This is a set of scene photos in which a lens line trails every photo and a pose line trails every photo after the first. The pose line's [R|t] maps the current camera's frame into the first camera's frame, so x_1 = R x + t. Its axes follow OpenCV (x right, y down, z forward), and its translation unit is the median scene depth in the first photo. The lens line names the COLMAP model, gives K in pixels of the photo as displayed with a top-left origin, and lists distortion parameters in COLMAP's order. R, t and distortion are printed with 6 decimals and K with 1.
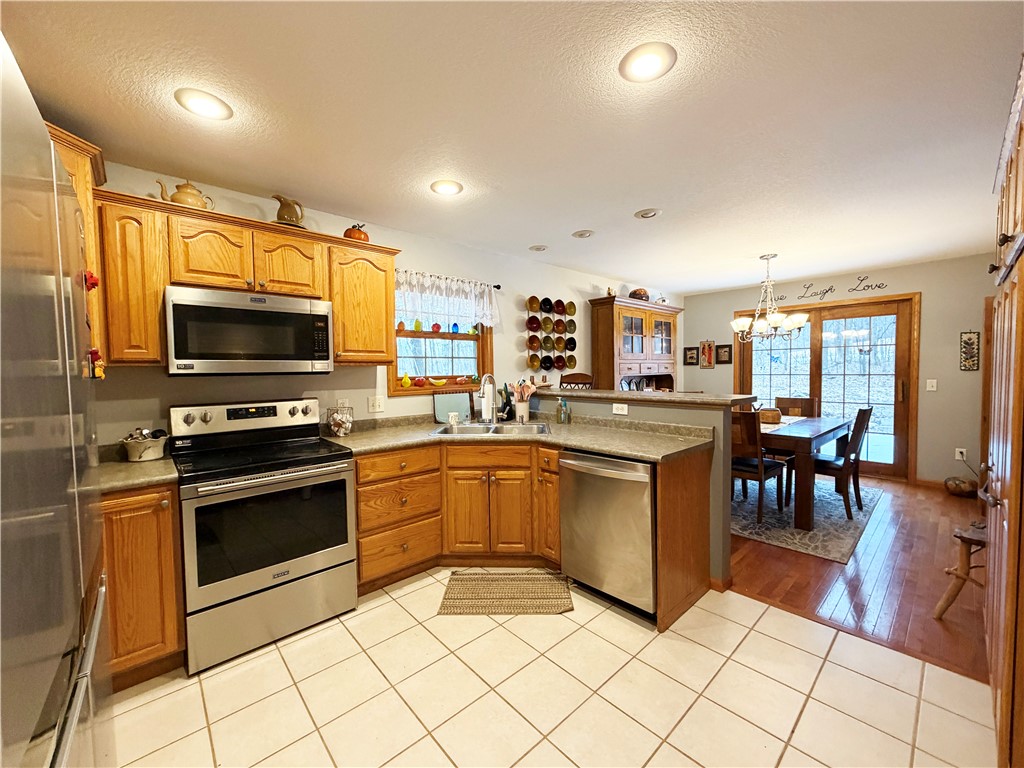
lens RADIAL K [[407.7, 0, 510.0], [0, 407.7, 385.3], [0, 0, 1]] dist [-0.002170, 0.000491]
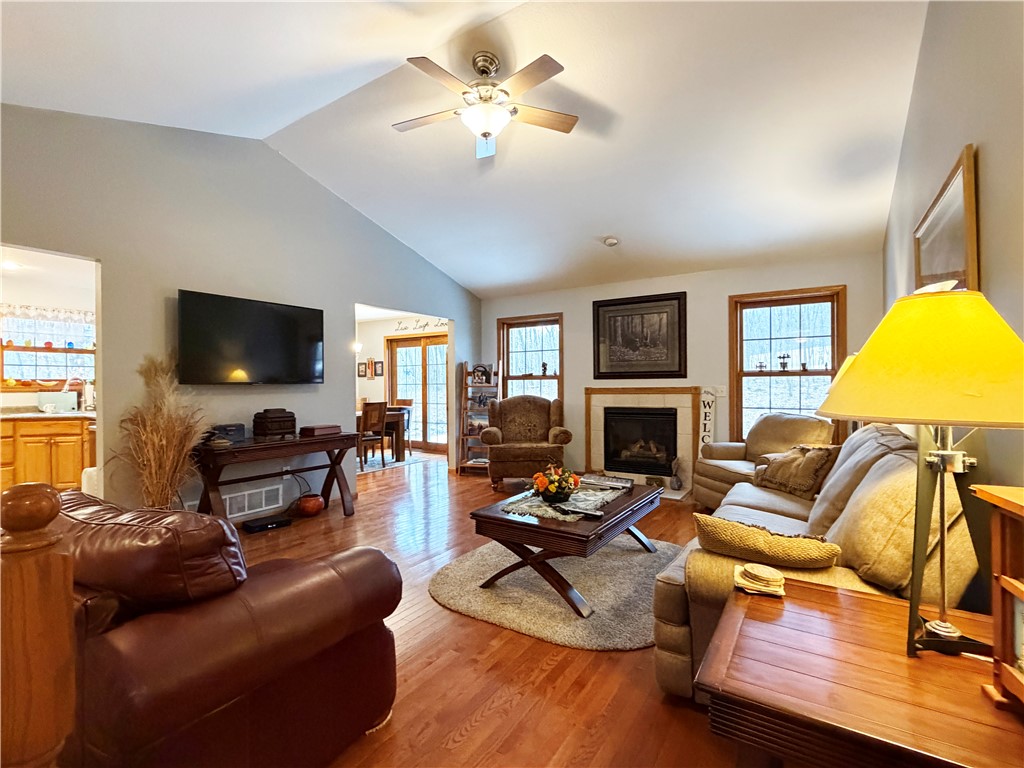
lens RADIAL K [[476.4, 0, 510.9], [0, 476.4, 385.8], [0, 0, 1]] dist [-0.002142, -0.001248]
pose [[0.965820, 0.005782, 0.259150, 1.148179], [0.005304, 0.999101, -0.042056, 0.094093], [-0.259160, 0.041993, 0.964921, -1.200738]]
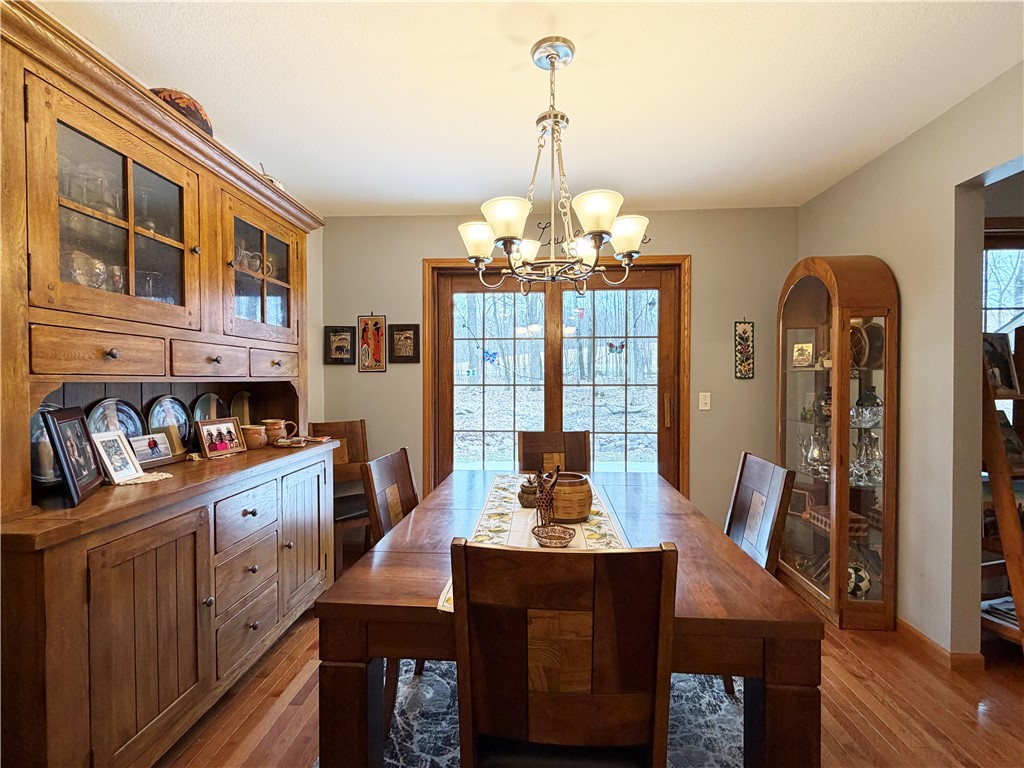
lens RADIAL K [[476.4, 0, 512.0], [0, 476.4, 386.8], [0, 0, 1]] dist [-0.002142, -0.001248]
pose [[0.712829, 0.004669, 0.701322, 0.456108], [0.017582, 0.999545, -0.024525, -0.015536], [-0.701117, 0.029813, 0.712422, 1.066116]]
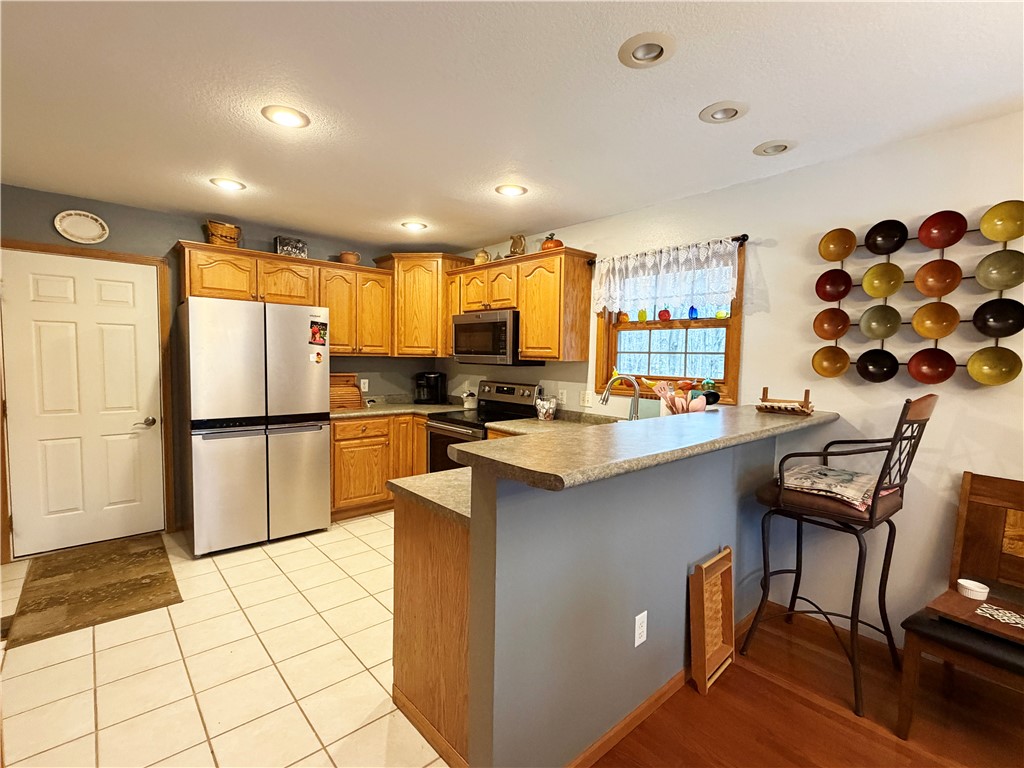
lens RADIAL K [[476.4, 0, 513.1], [0, 476.4, 387.6], [0, 0, 1]] dist [-0.002142, -0.001248]
pose [[-0.008899, 0.081397, -0.996642, 0.936050], [-0.059475, 0.994874, 0.081784, -0.074035], [0.998190, 0.060003, -0.004012, 0.896009]]
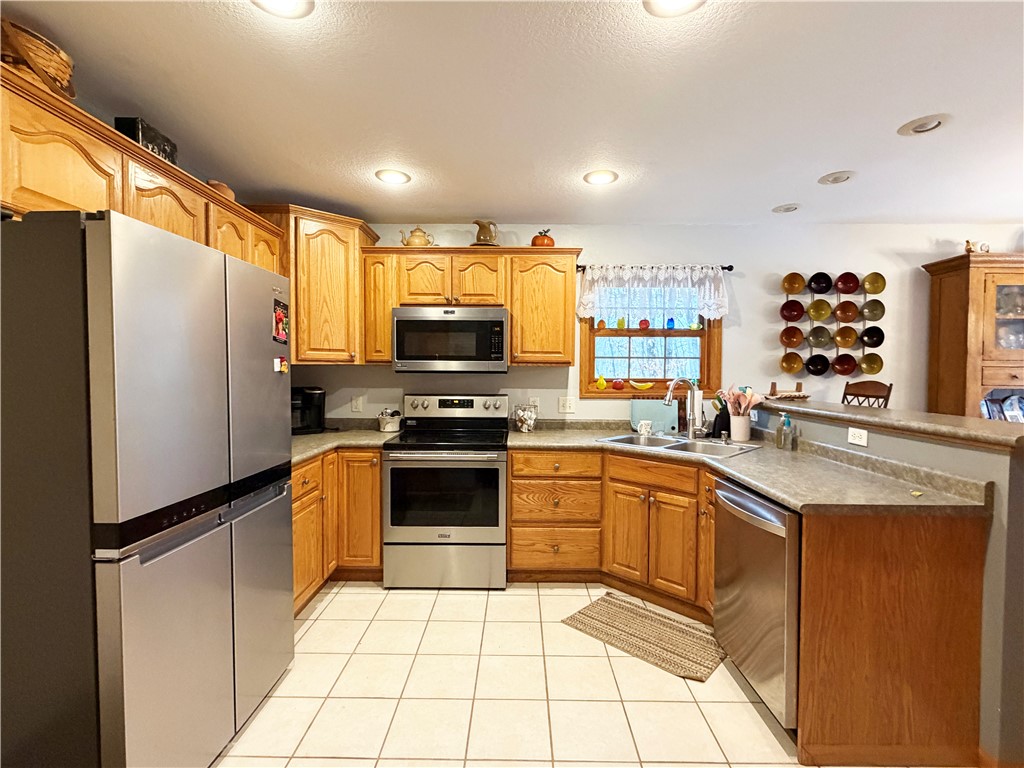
lens RADIAL K [[476.4, 0, 511.4], [0, 476.4, 387.0], [0, 0, 1]] dist [-0.002142, -0.001248]
pose [[0.732622, 0.041025, -0.679398, 0.393851], [-0.042749, 0.998985, 0.014225, -0.008781], [0.679291, 0.018622, 0.733632, 0.057568]]
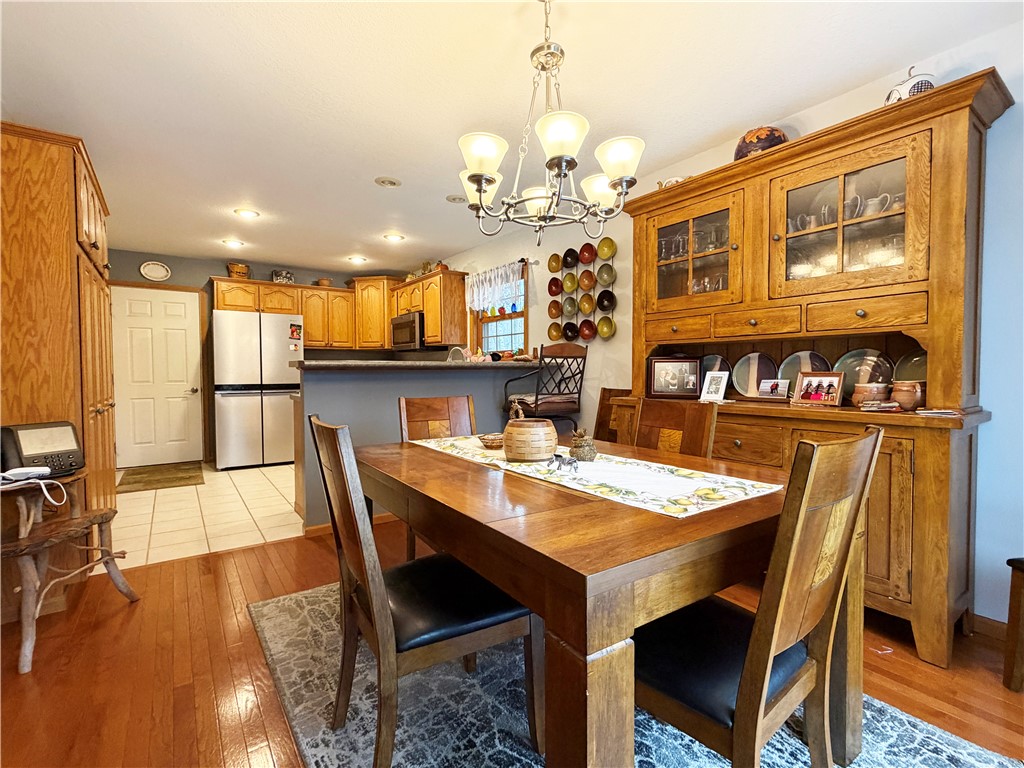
lens RADIAL K [[476.4, 0, 511.8], [0, 476.4, 386.5], [0, 0, 1]] dist [-0.002142, -0.001248]
pose [[-0.116850, 0.048194, -0.991980, 1.528194], [-0.034920, 0.998005, 0.052600, 0.009266], [0.992535, 0.040787, -0.114934, 1.494572]]
